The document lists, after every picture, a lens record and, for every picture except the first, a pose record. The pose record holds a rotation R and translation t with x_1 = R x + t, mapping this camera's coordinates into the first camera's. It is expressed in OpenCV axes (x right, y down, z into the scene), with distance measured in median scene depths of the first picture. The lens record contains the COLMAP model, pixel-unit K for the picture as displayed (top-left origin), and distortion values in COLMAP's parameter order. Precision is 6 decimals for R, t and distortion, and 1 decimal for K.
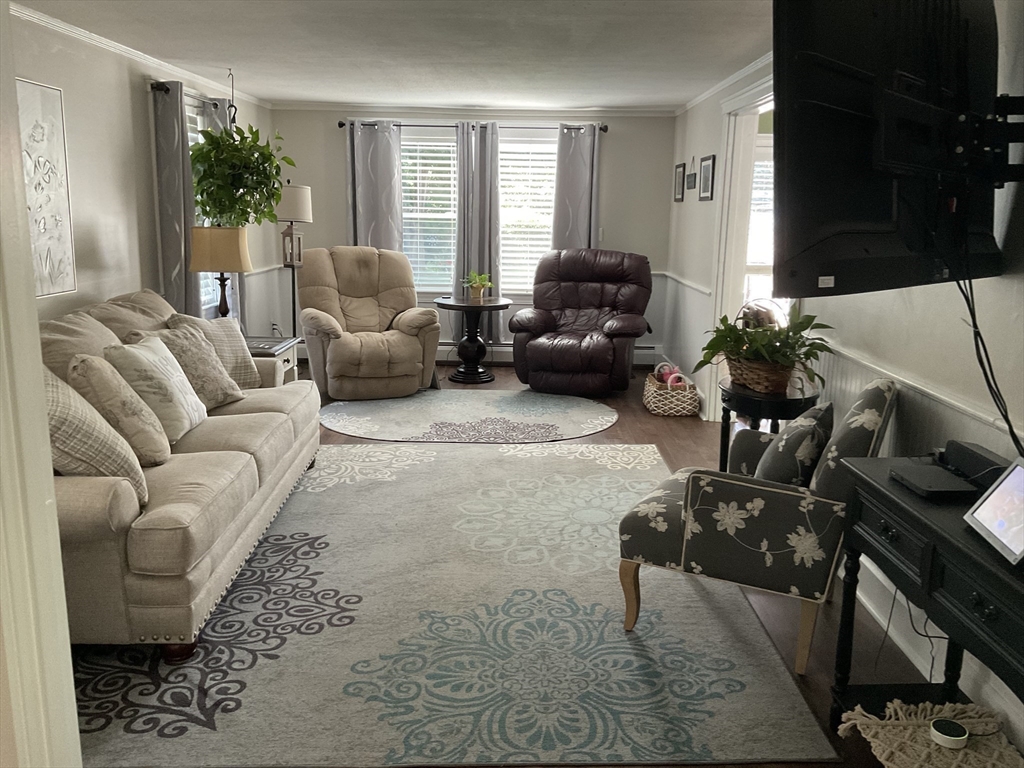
lens RADIAL K [[850.6, 0, 512.0], [0, 850.6, 384.0], [0, 0, 1]] dist [0.111630, -0.242034]
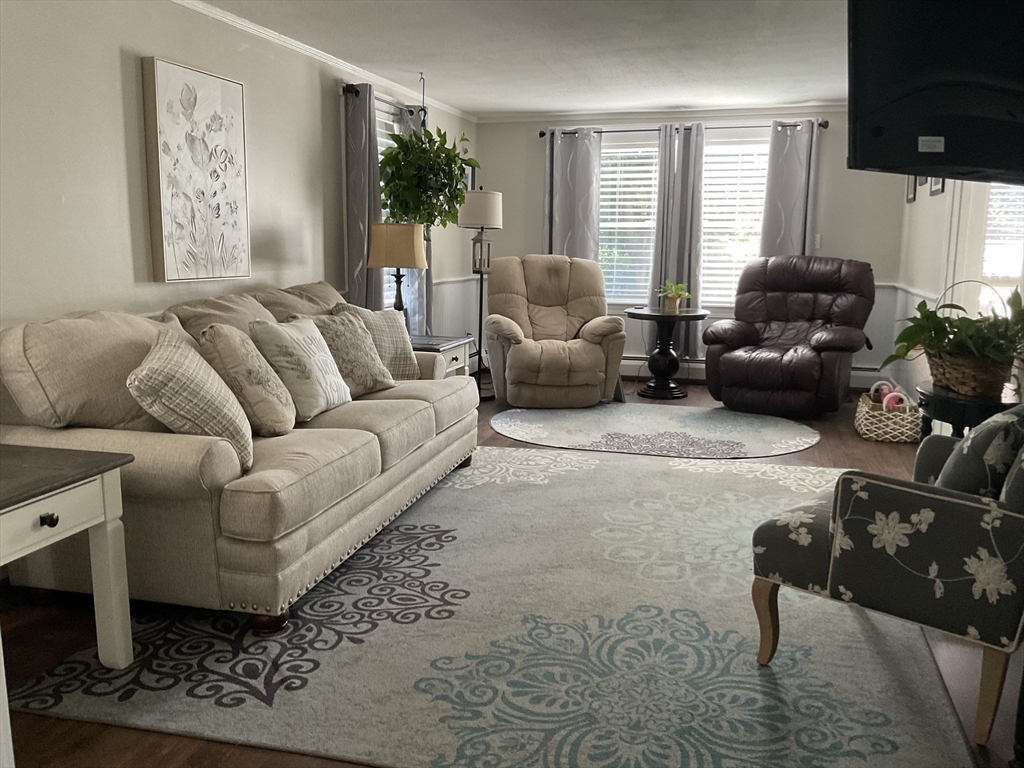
lens RADIAL K [[850.6, 0, 512.0], [0, 850.6, 384.0], [0, 0, 1]] dist [0.111630, -0.242034]
pose [[0.960783, 0.036469, -0.274892, 0.104861], [-0.048608, 0.998115, -0.037476, 0.052128], [0.273007, 0.049368, 0.960745, 0.108119]]
